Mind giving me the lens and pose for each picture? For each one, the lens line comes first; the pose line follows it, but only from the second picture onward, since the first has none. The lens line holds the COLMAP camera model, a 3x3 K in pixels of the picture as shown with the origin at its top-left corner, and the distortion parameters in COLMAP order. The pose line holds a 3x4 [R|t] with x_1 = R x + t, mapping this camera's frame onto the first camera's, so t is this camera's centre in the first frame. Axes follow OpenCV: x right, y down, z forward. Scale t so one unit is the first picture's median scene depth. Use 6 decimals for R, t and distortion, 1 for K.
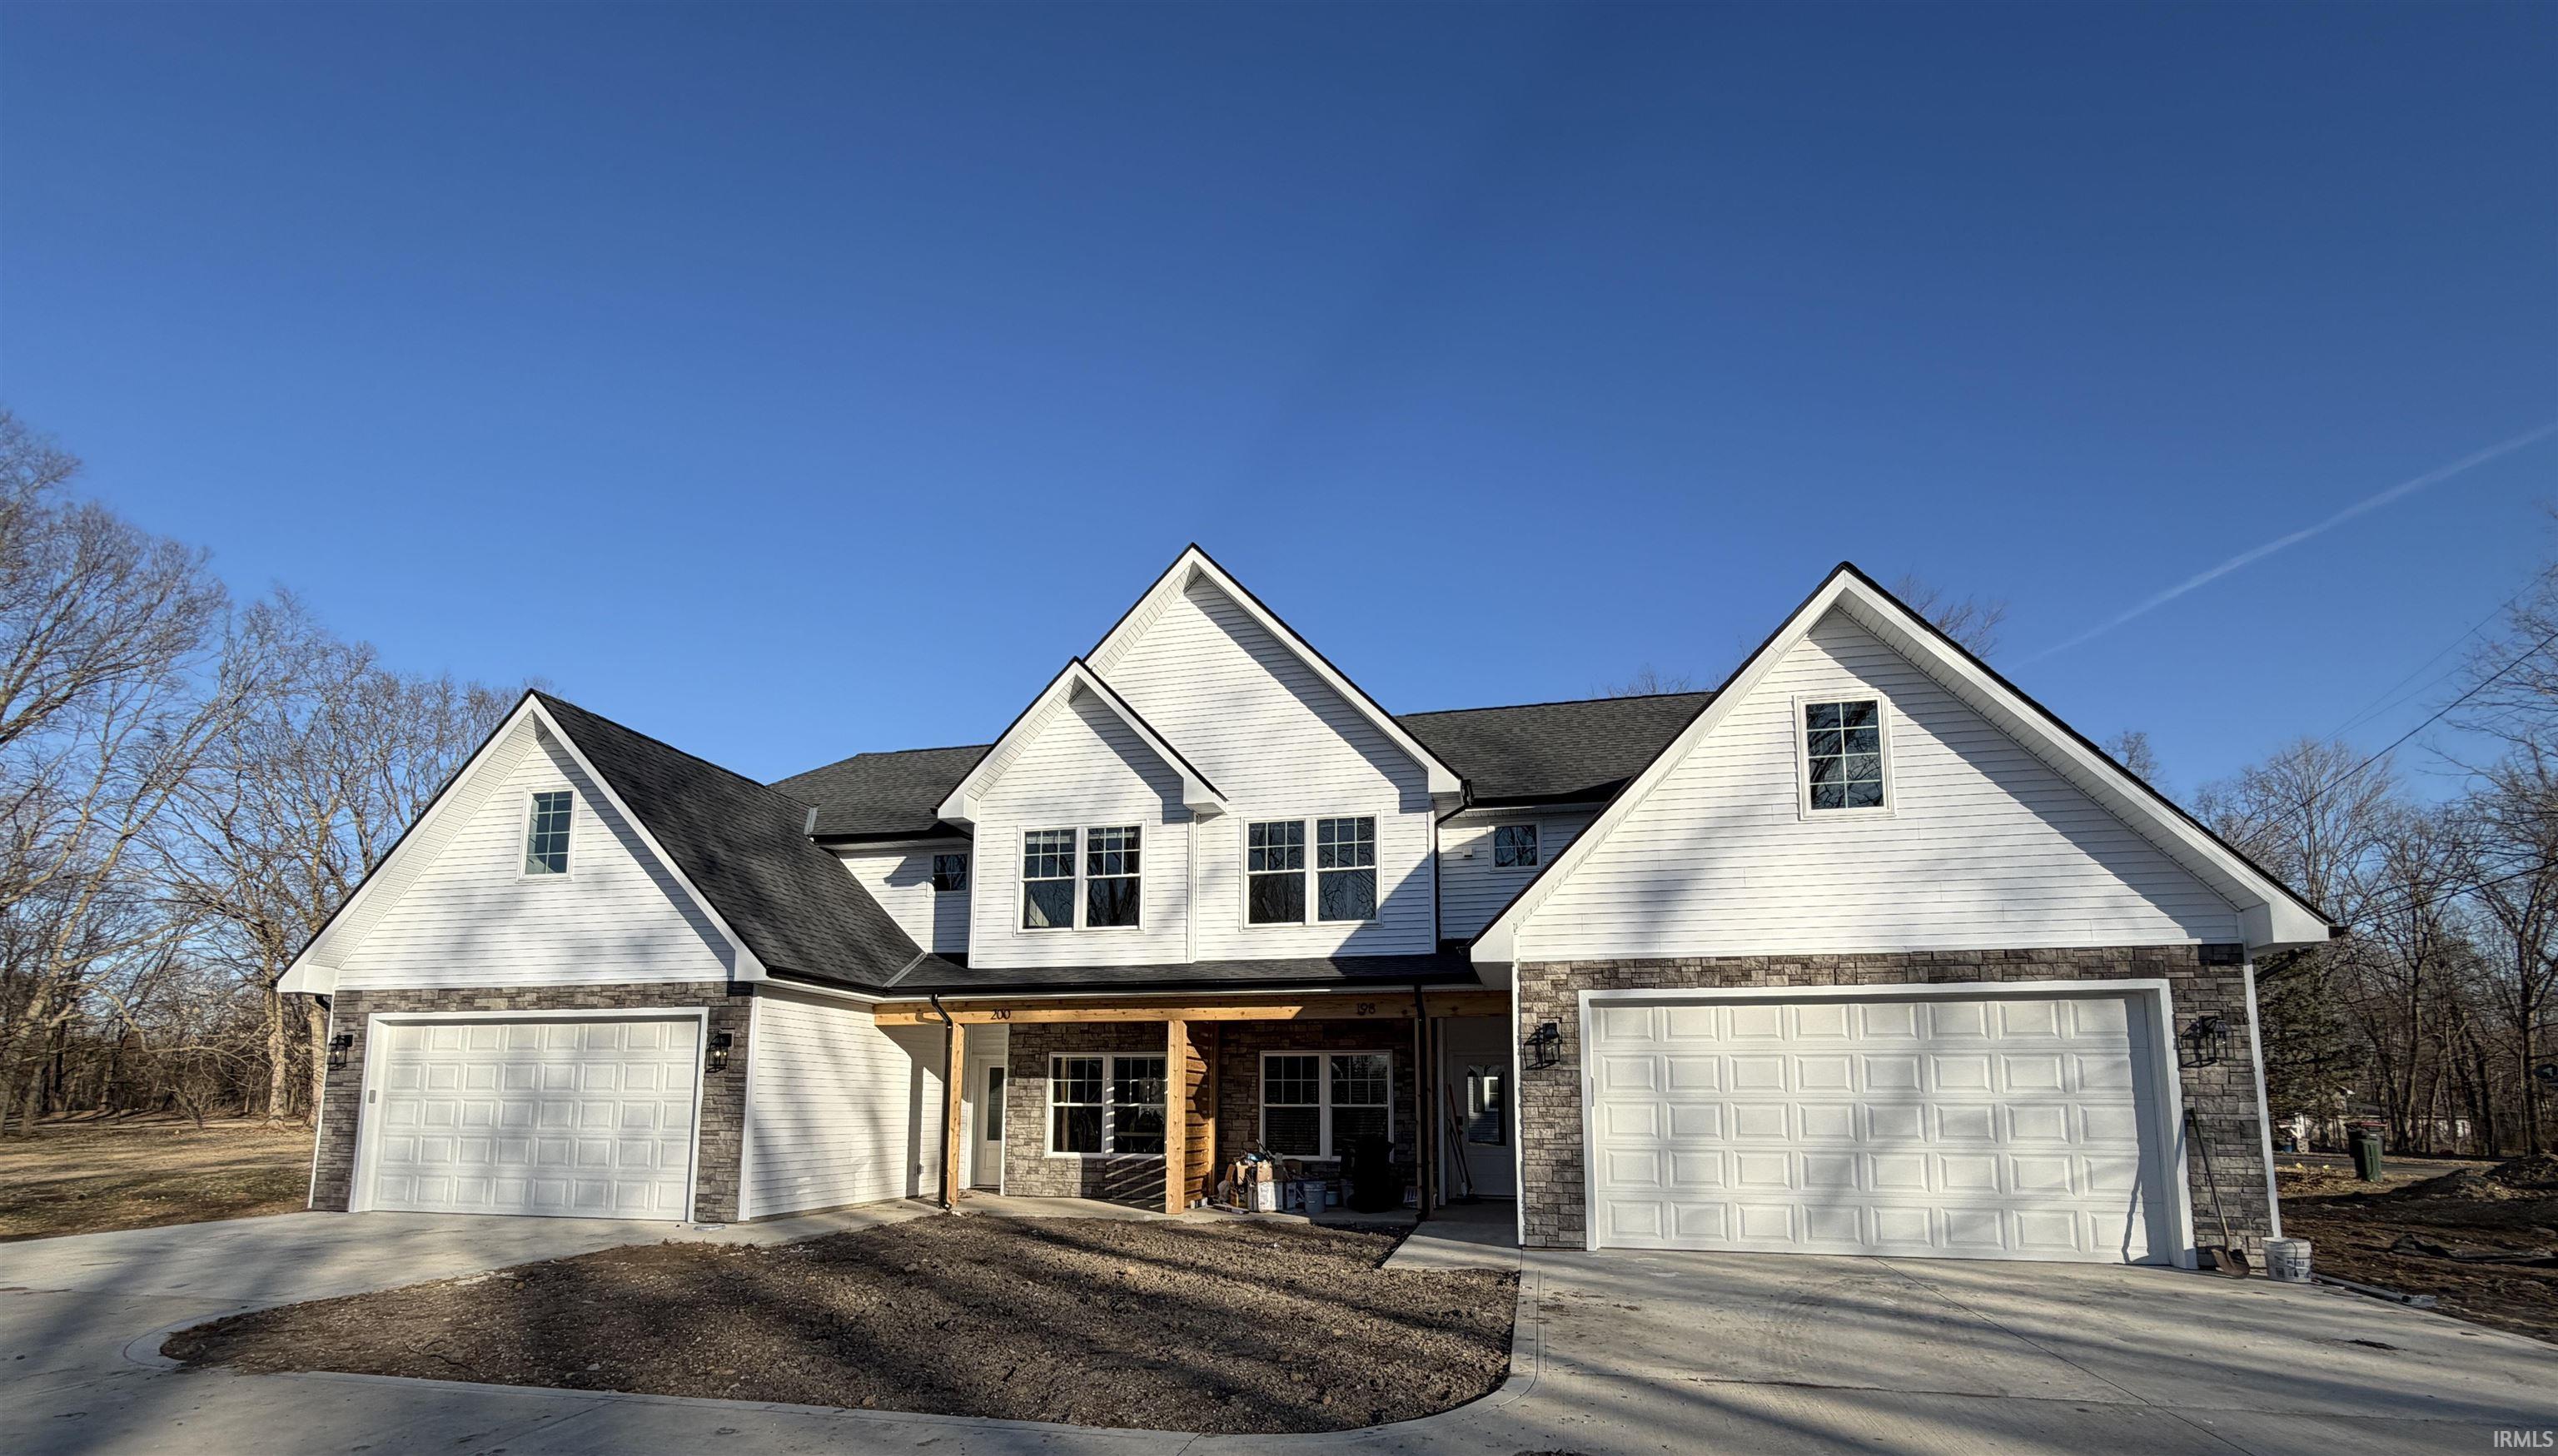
lens RADIAL K [[1139.9, 0, 1275.0], [0, 1139.9, 962.1], [0, 0, 1]] dist [-0.001152, -0.000107]
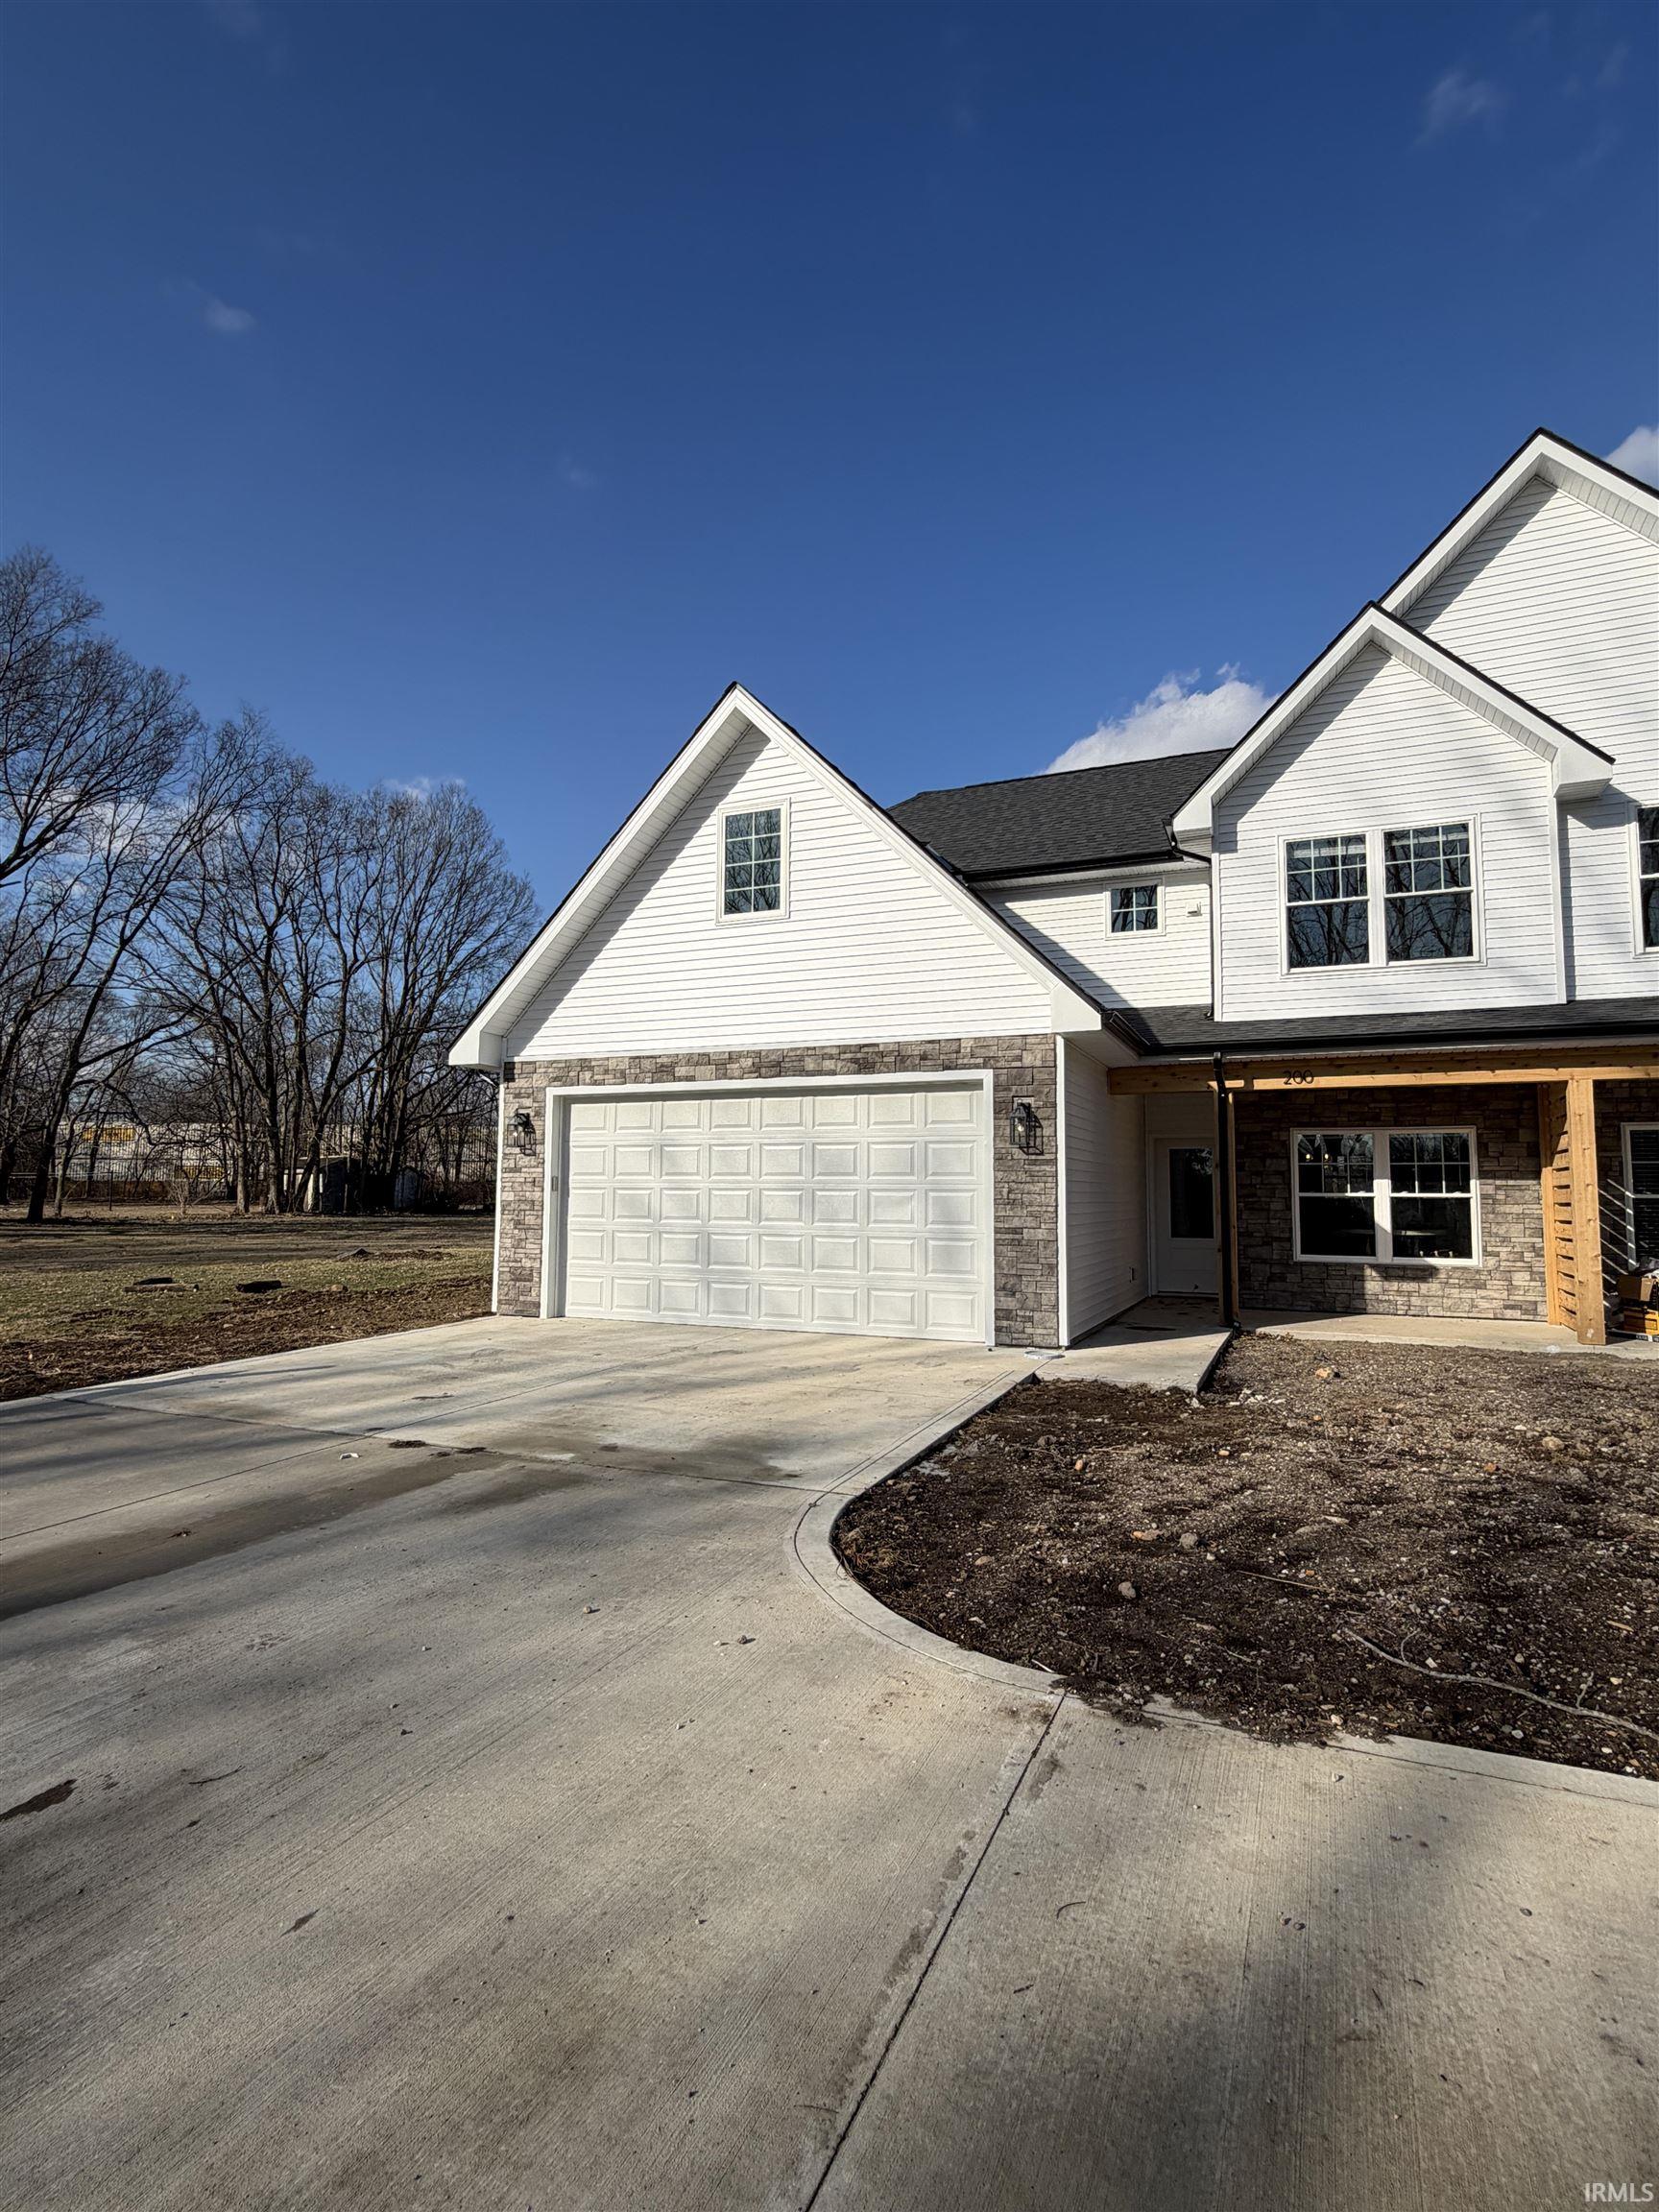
lens RADIAL K [[1100.7, 0, 829.5], [0, 1100.7, 1106.0], [0, 0, 1]] dist [-0.002060, 0.000030]
pose [[0.982994, -0.013360, -0.183153, -0.448104], [0.021548, 0.998852, 0.042788, 0.028800], [0.182371, -0.046007, 0.982153, 0.232183]]
